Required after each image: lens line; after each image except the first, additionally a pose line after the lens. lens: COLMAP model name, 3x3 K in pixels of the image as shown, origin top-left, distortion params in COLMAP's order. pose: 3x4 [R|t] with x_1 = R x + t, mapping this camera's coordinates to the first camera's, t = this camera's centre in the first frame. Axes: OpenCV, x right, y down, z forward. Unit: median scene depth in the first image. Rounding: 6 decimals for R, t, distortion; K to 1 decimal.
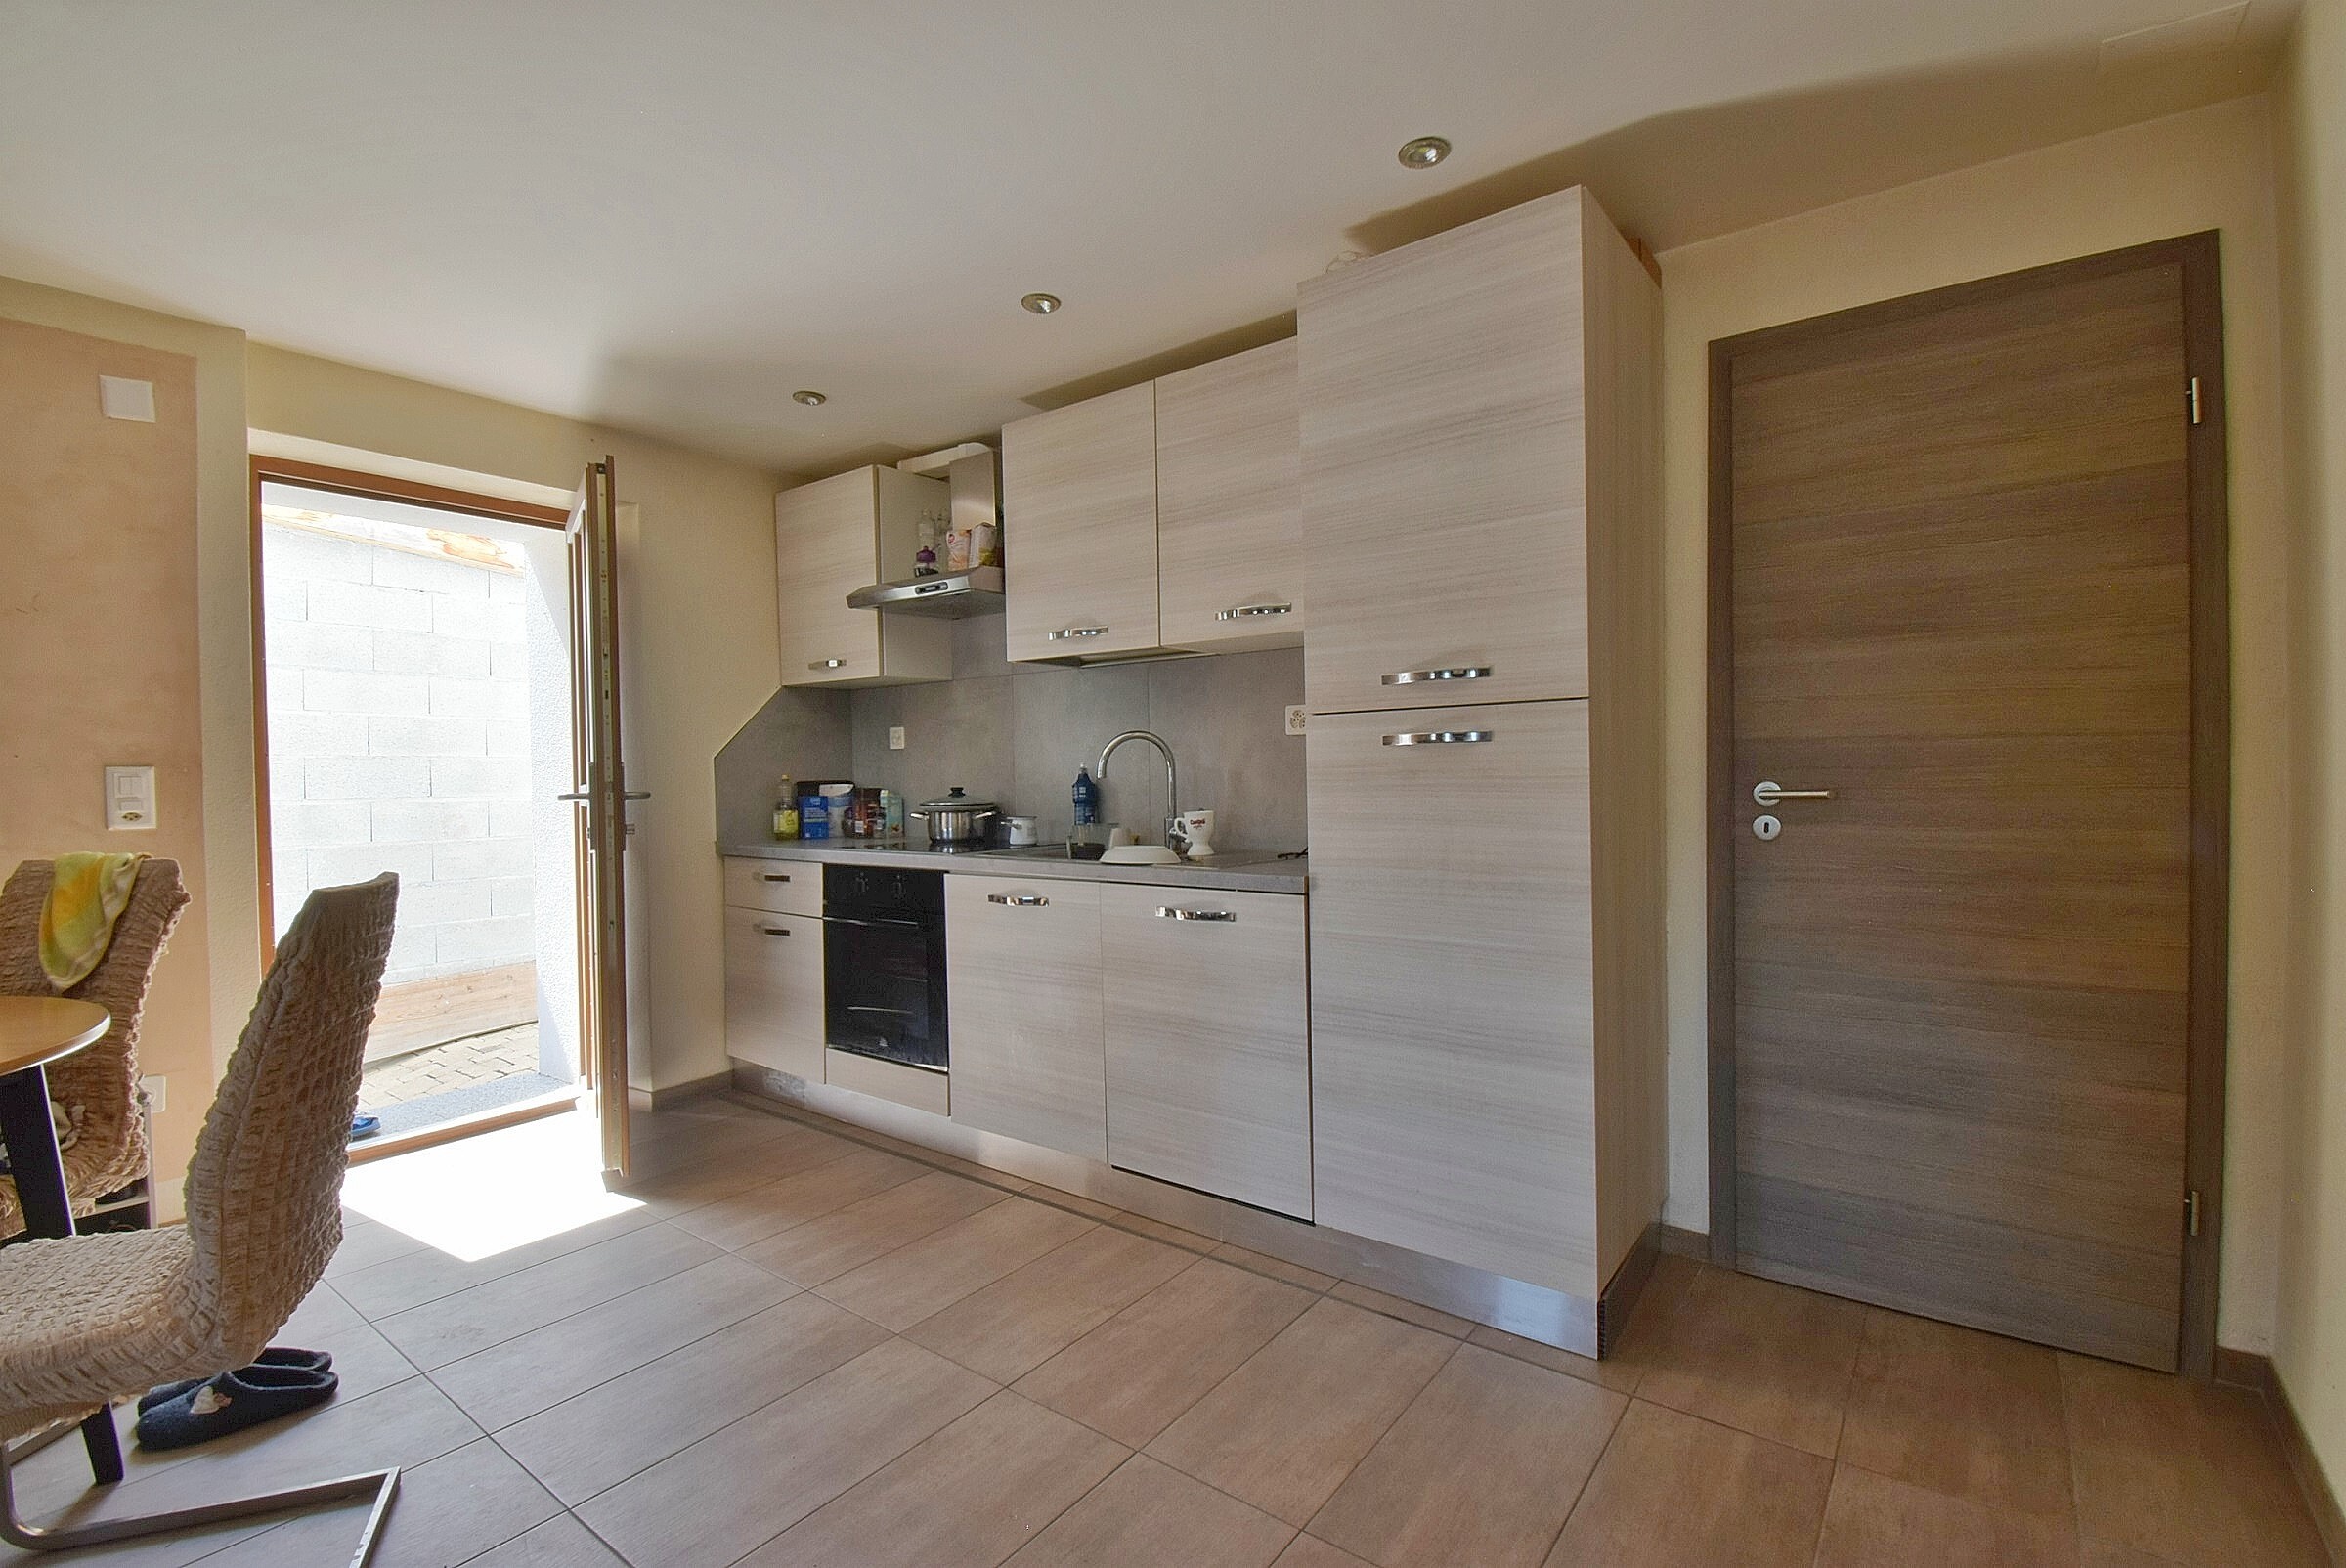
lens RADIAL K [[1052.8, 0, 1186.4], [0, 1052.8, 786.9], [0, 0, 1]] dist [-0.001711, -0.000395]
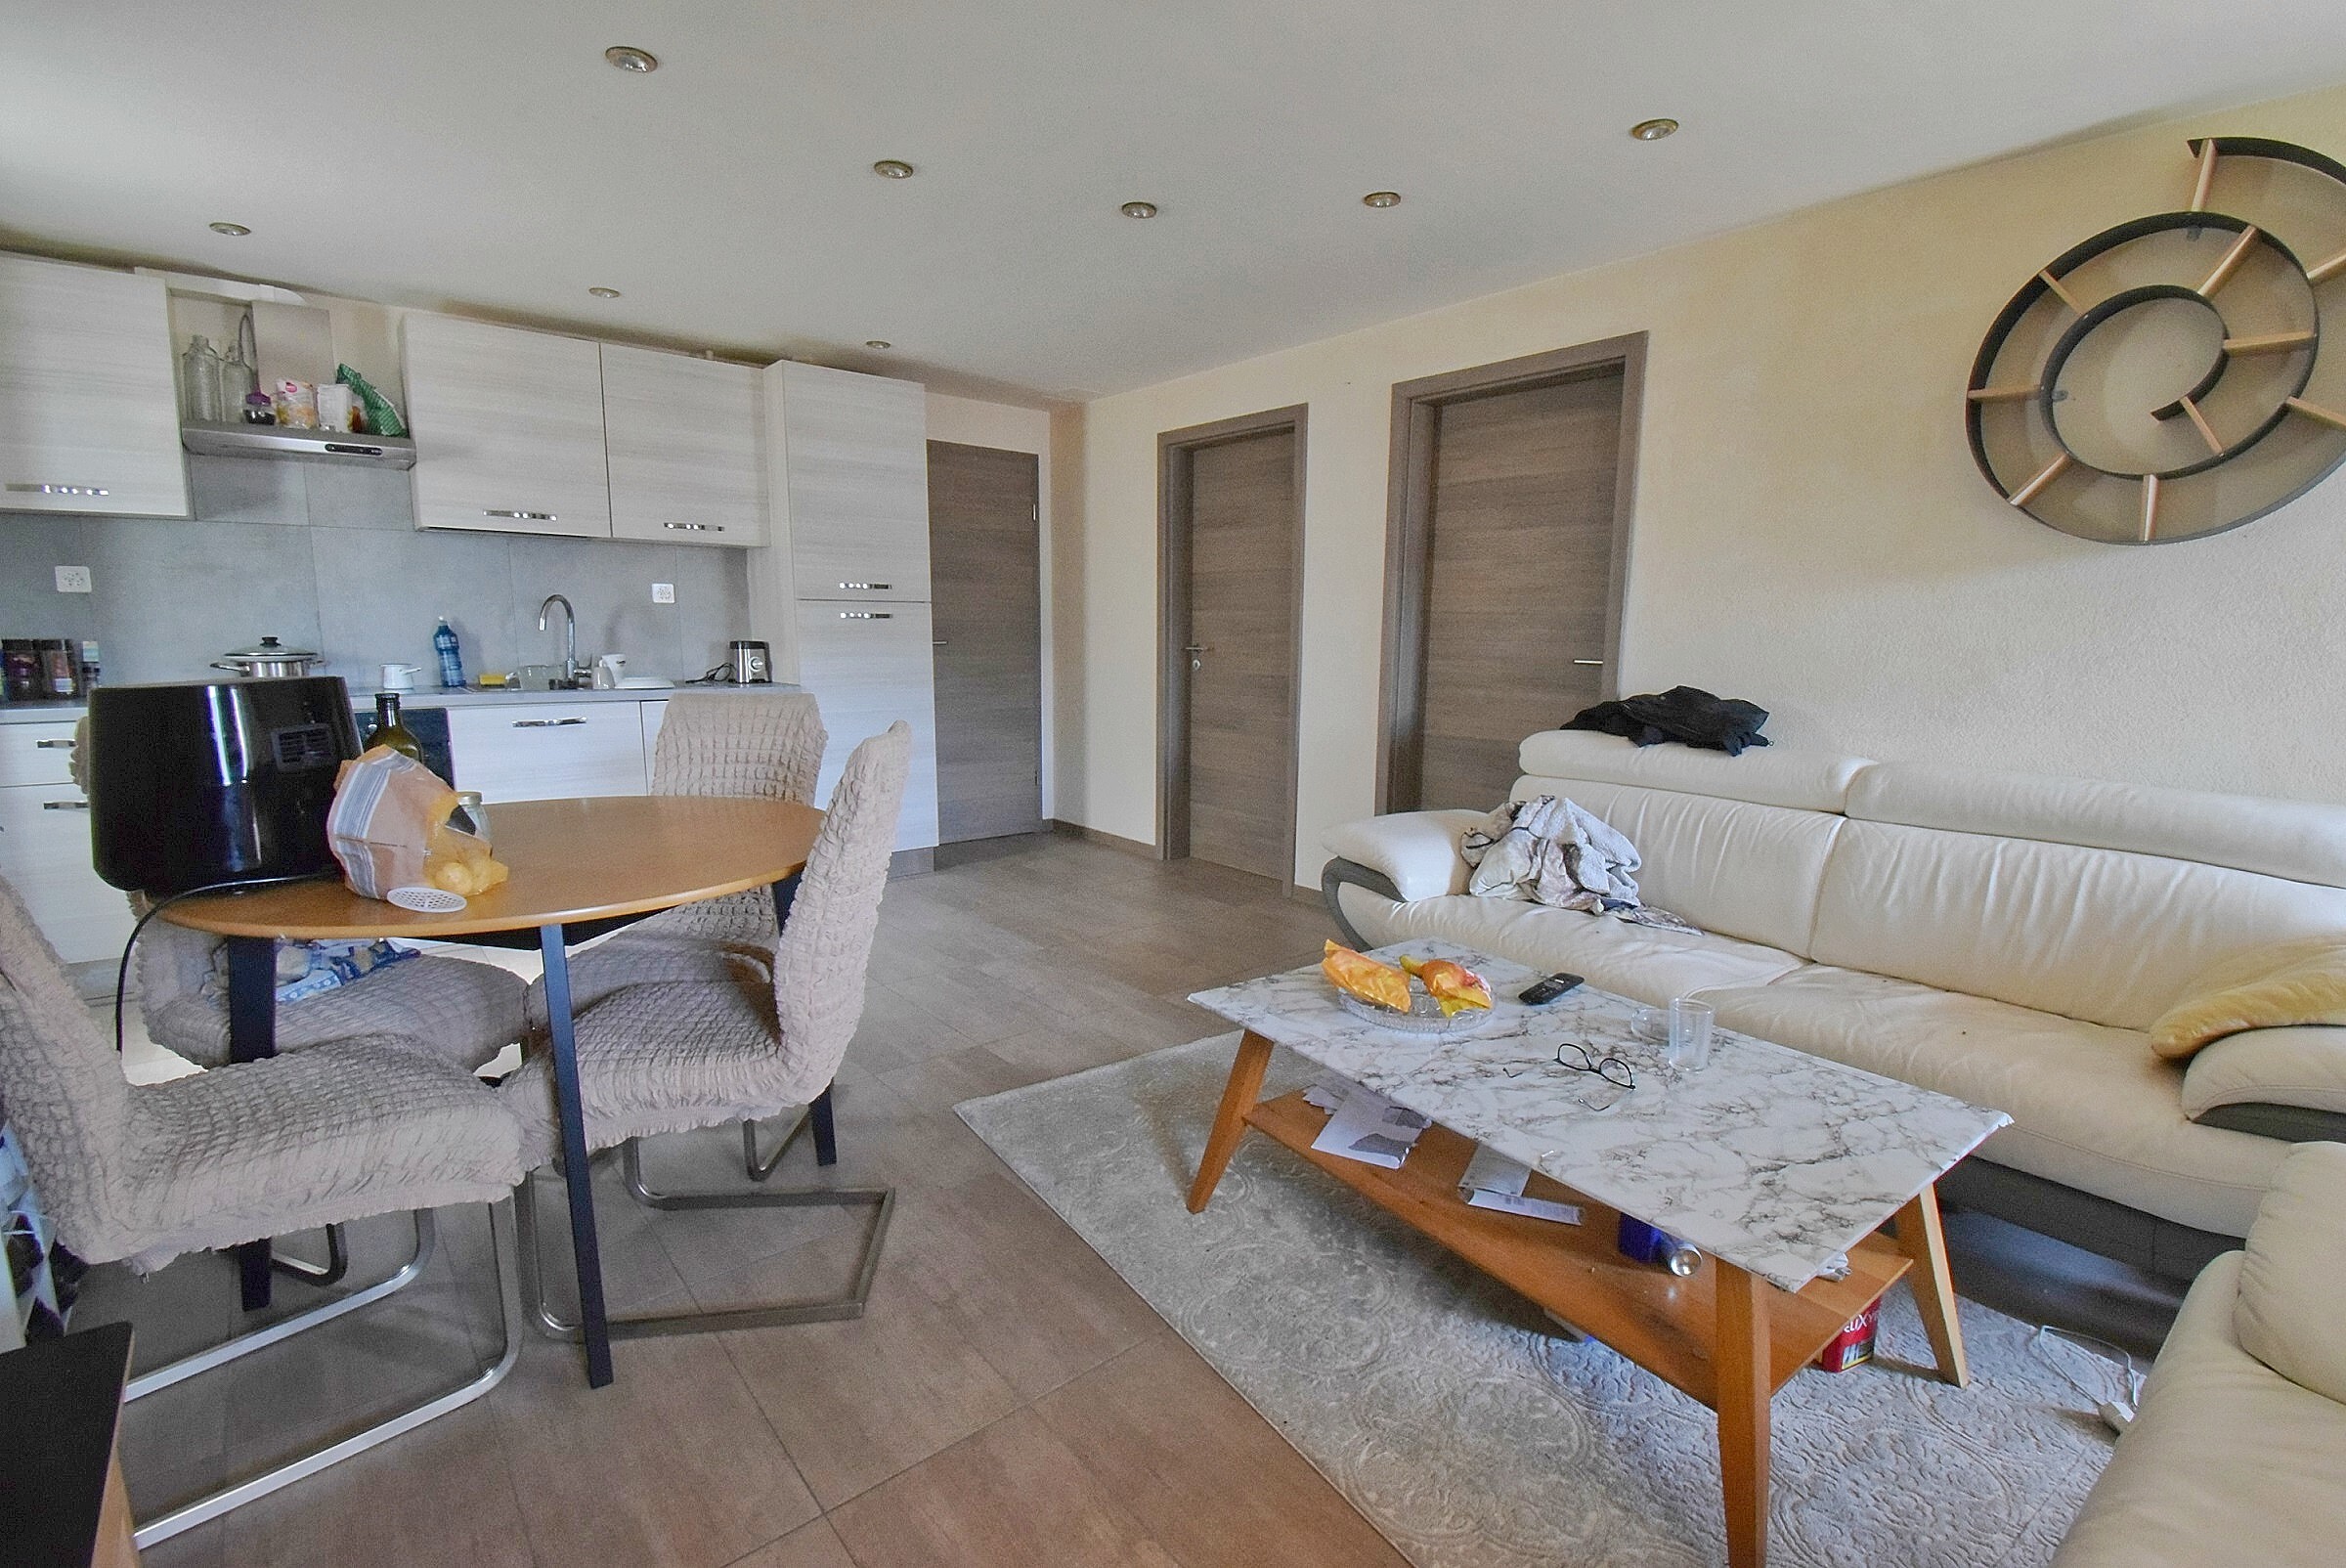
lens RADIAL K [[1052.8, 0, 1186.4], [0, 1052.8, 786.9], [0, 0, 1]] dist [-0.001711, -0.000395]
pose [[0.223354, -0.141792, 0.964369, -1.795099], [-0.008206, 0.989055, 0.147322, -0.024249], [-0.974703, -0.040818, 0.219745, -0.123947]]
